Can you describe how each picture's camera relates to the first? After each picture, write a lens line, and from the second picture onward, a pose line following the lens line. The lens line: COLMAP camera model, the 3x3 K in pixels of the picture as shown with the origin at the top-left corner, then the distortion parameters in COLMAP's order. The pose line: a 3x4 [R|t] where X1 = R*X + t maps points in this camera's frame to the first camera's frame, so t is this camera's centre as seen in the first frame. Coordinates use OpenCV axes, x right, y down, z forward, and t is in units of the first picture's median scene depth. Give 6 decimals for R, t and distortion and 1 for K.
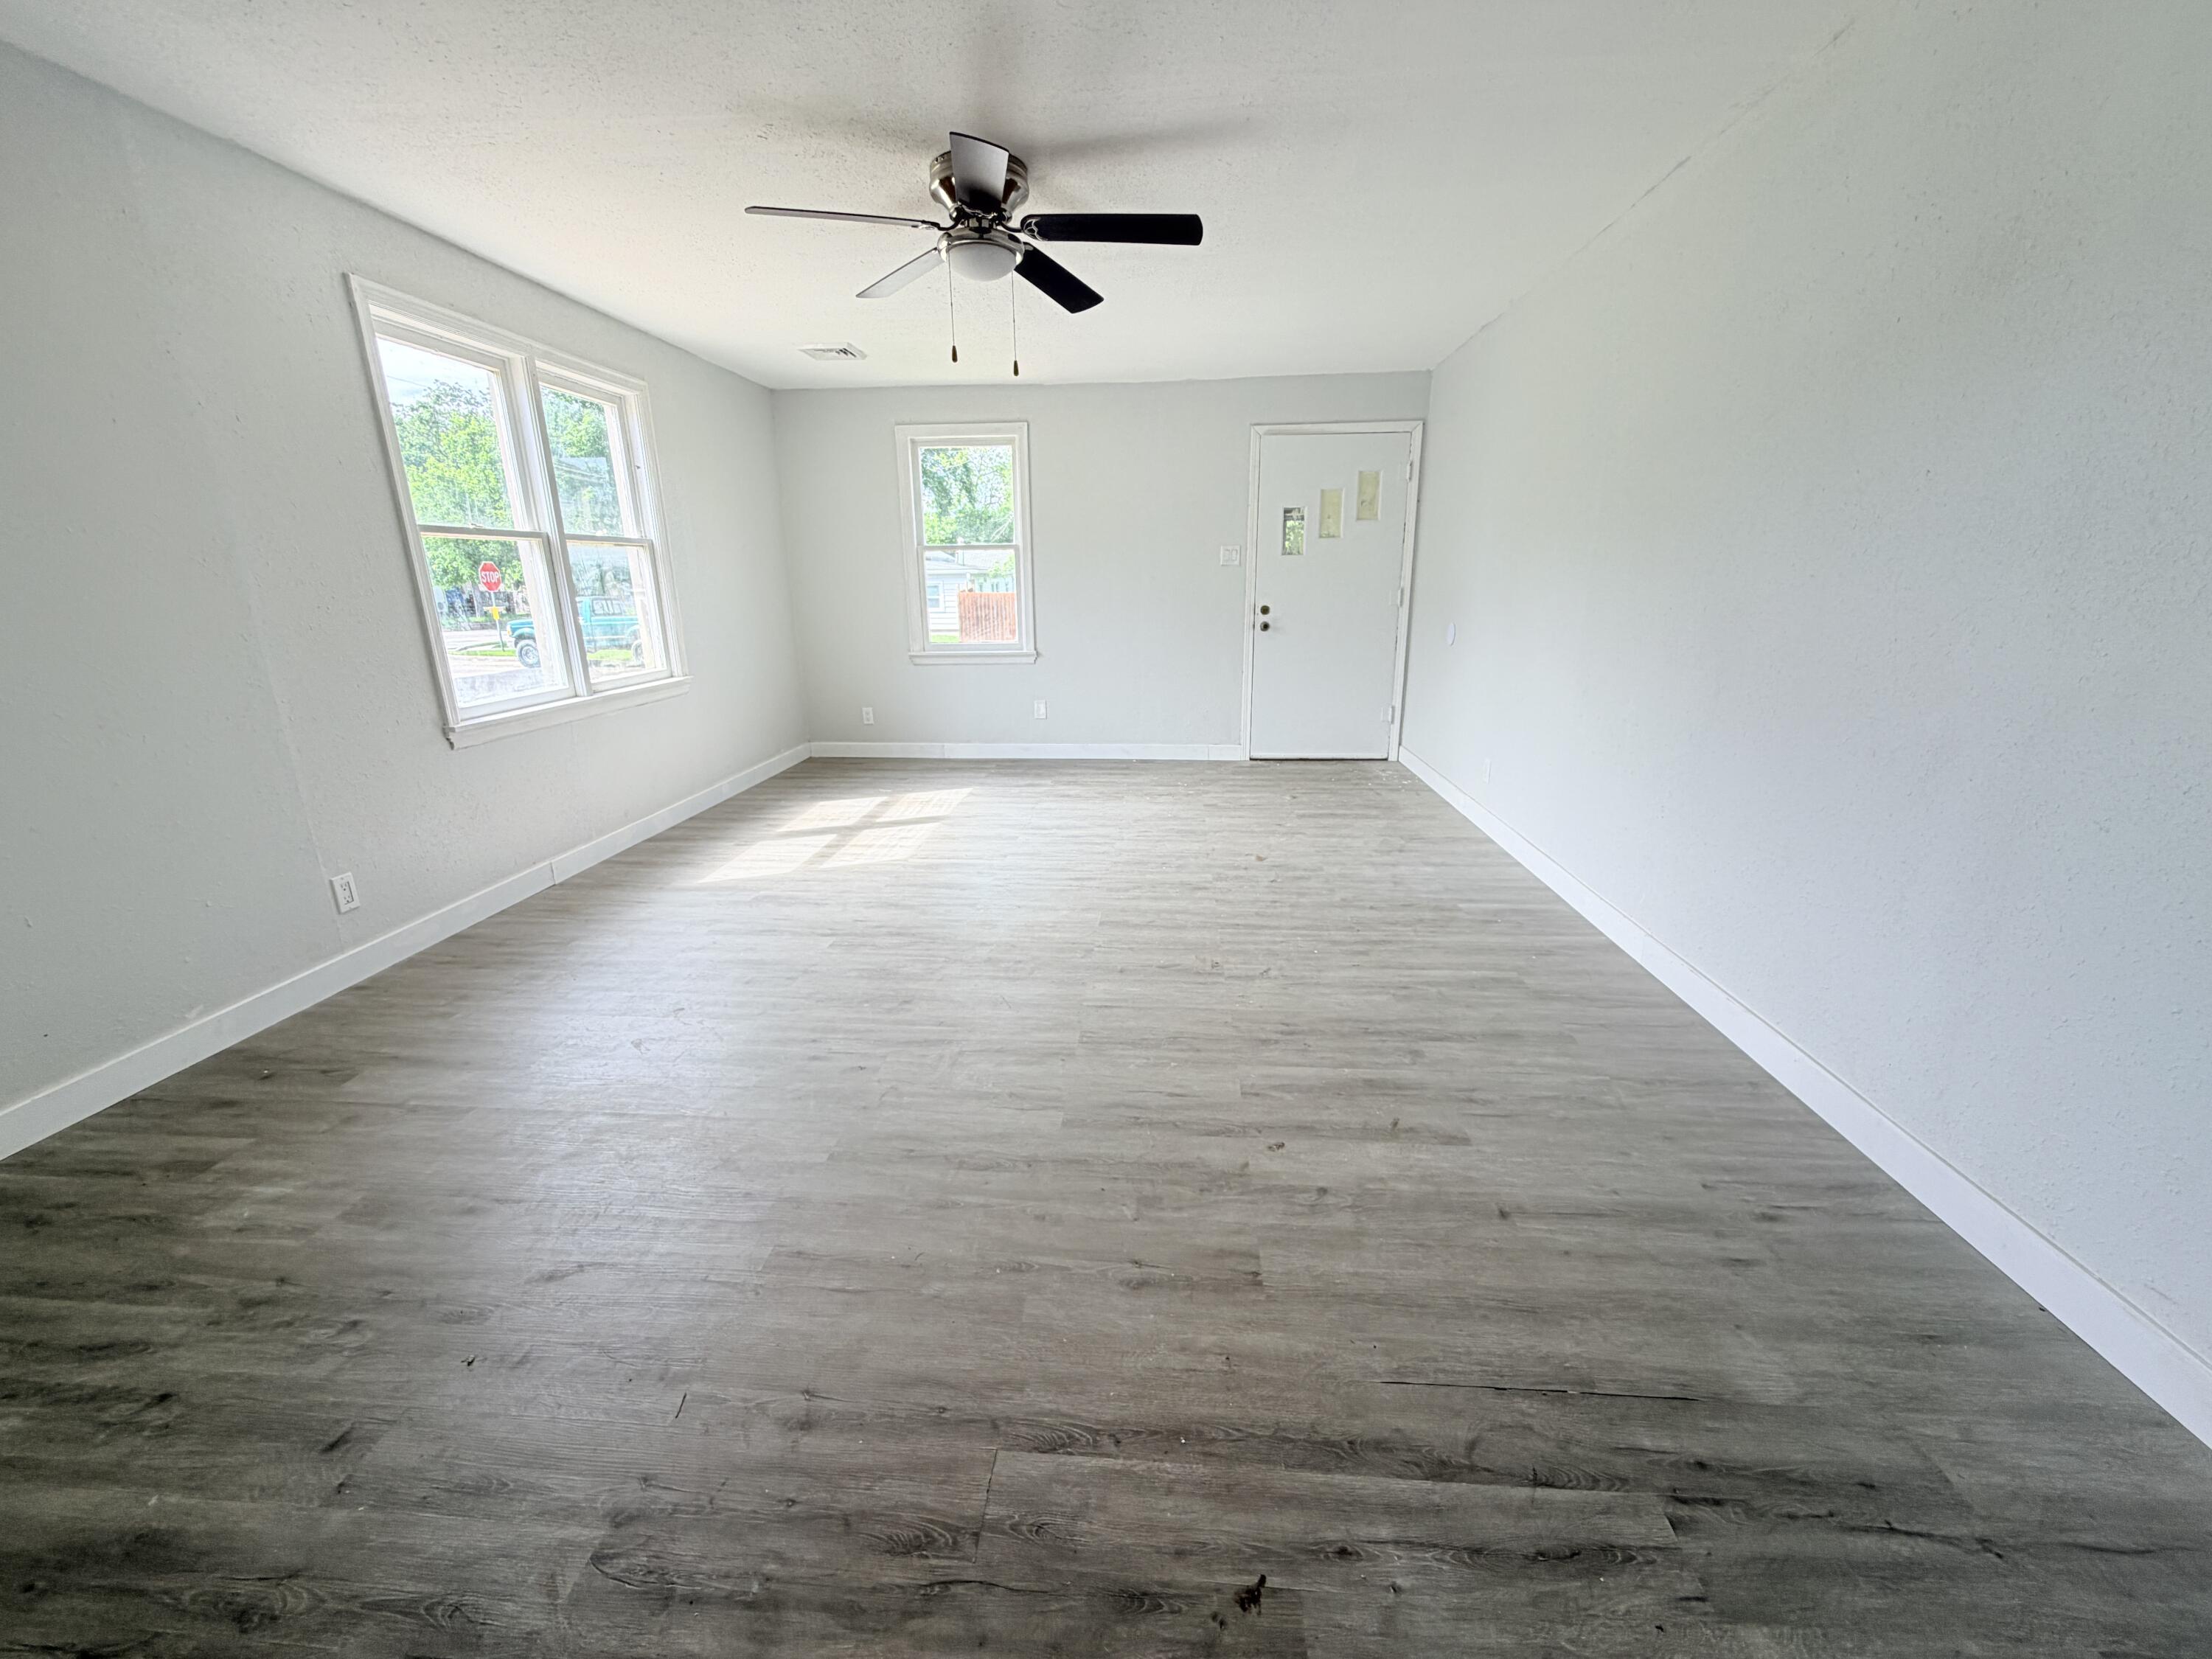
lens RADIAL K [[885.5, 0, 1102.8], [0, 885.5, 832.6], [0, 0, 1]] dist [-0.000562, -0.000049]
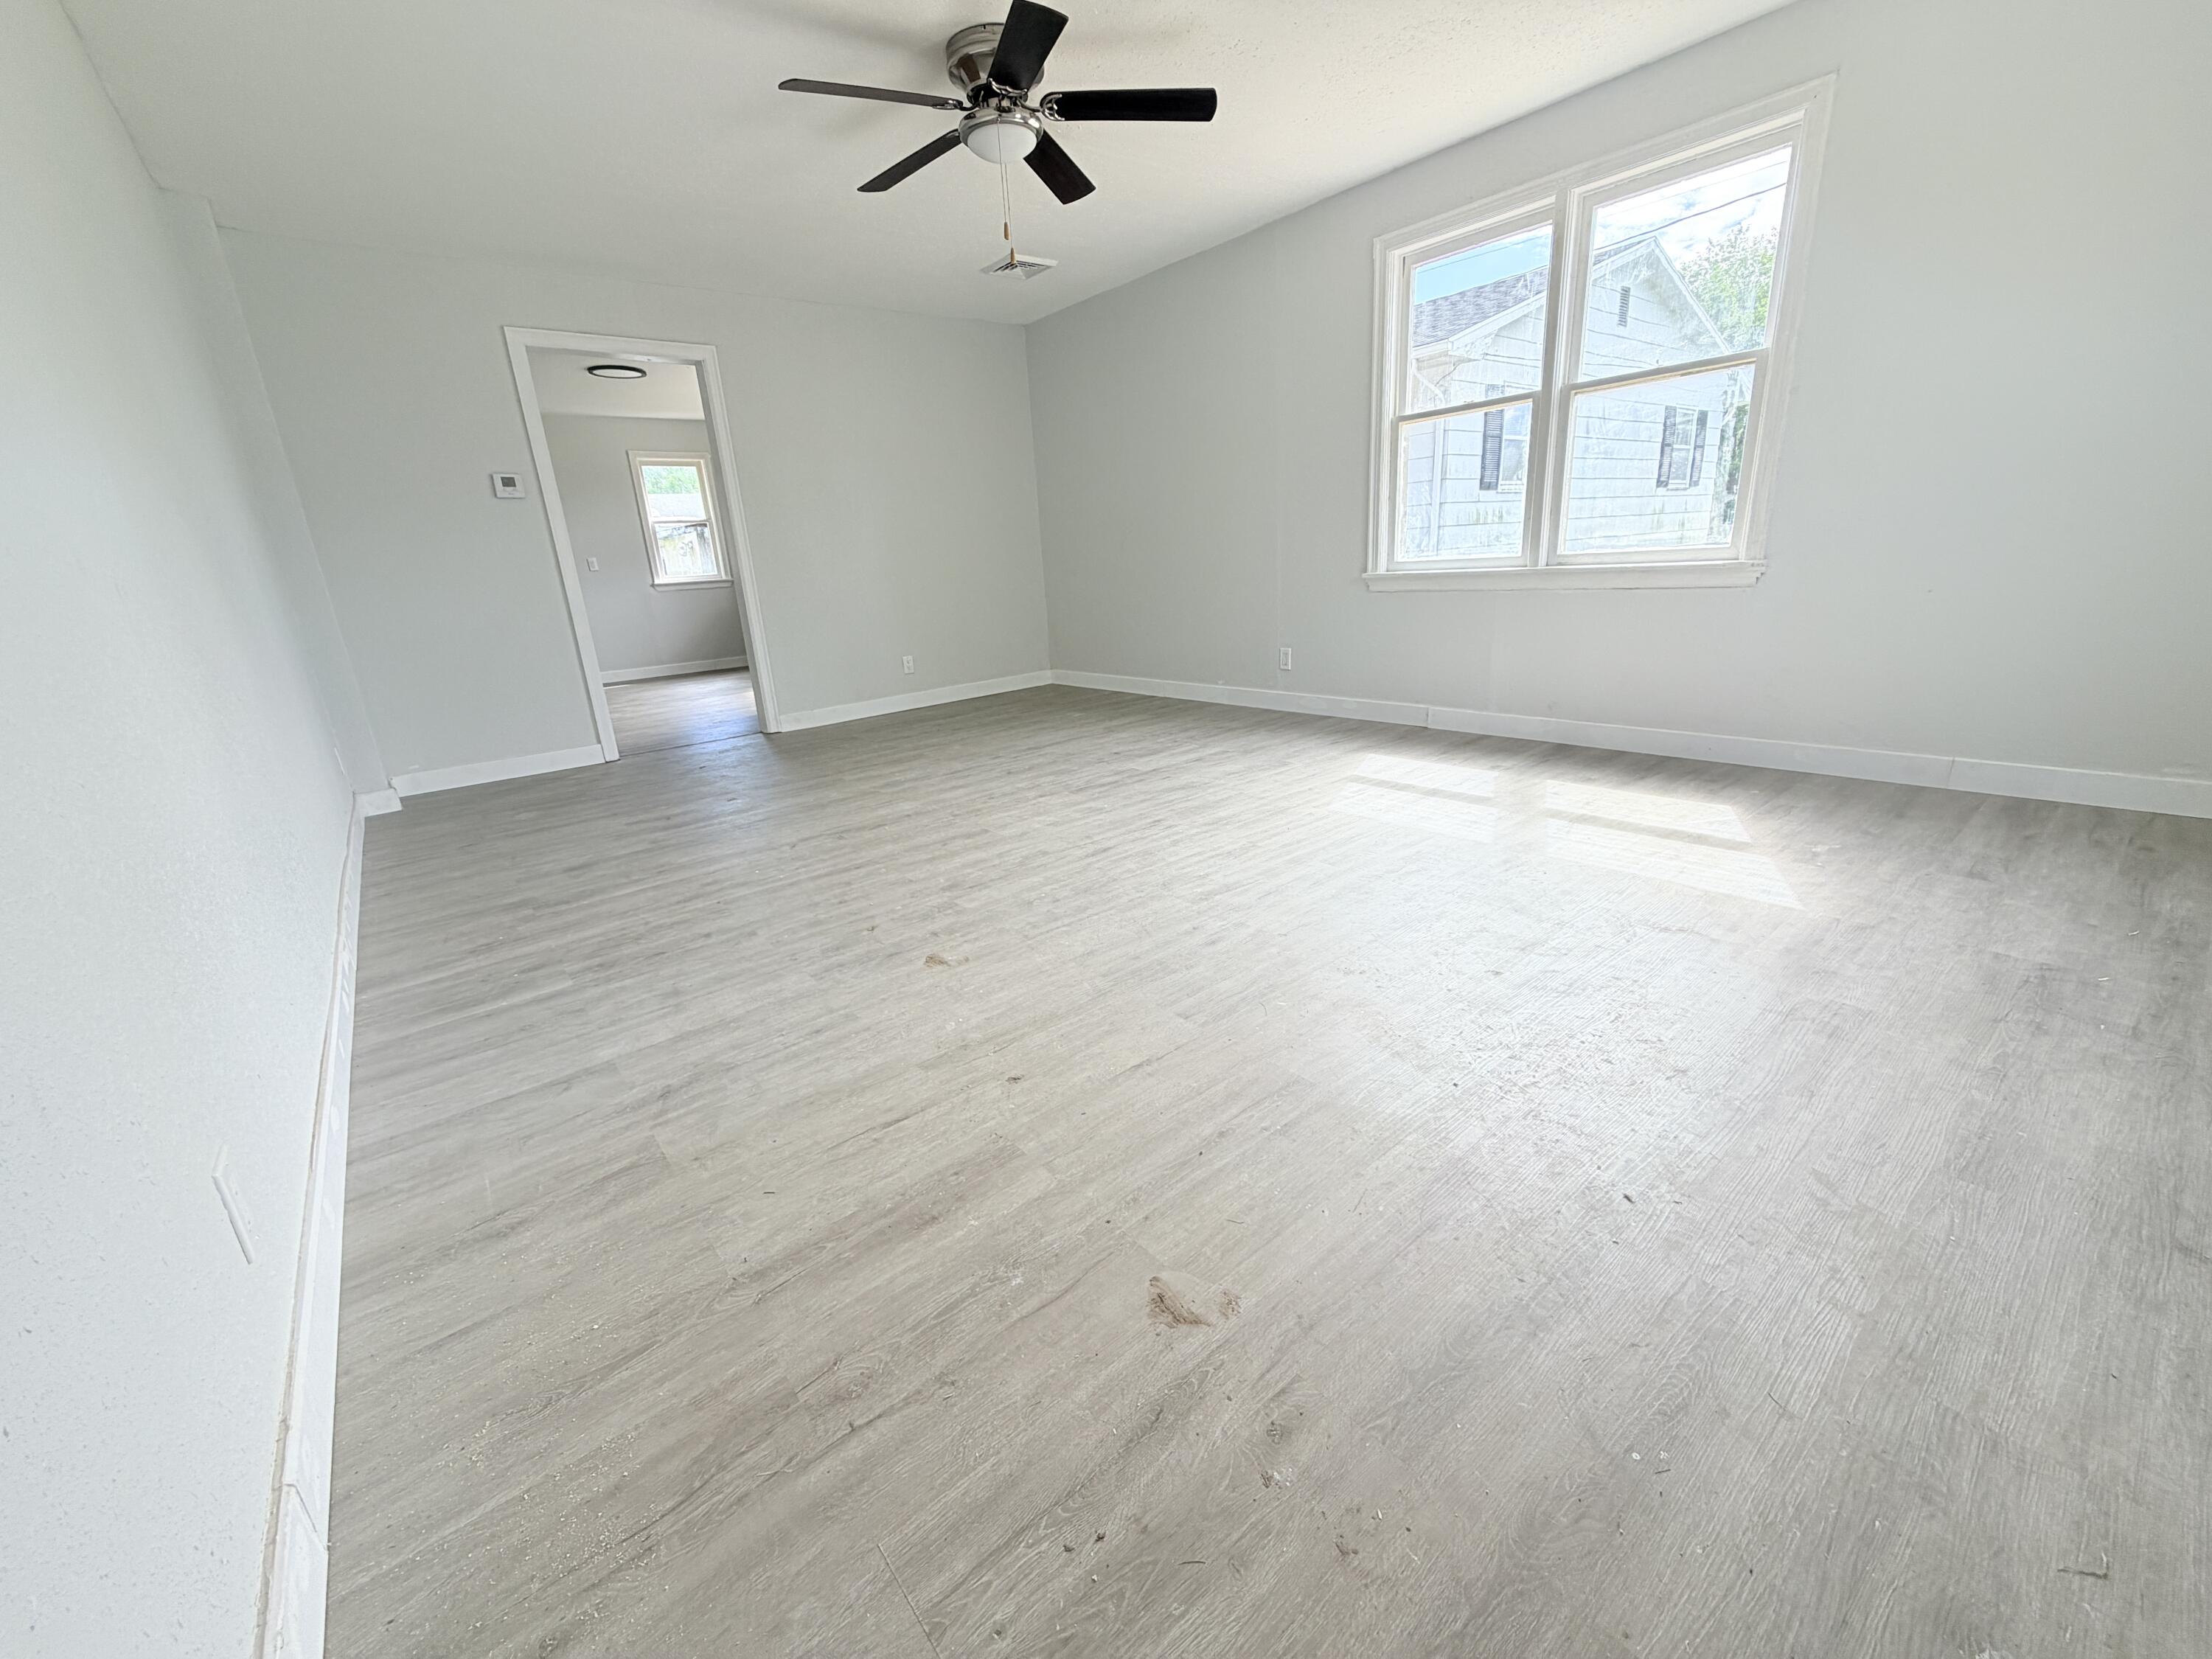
lens RADIAL K [[885.5, 0, 1096.5], [0, 885.5, 830.2], [0, 0, 1]] dist [-0.000562, -0.000049]
pose [[-0.727180, 0.259371, -0.635559, 0.497997], [-0.119830, 0.863688, 0.489575, -0.365748], [0.675906, 0.432169, -0.596976, 1.569872]]
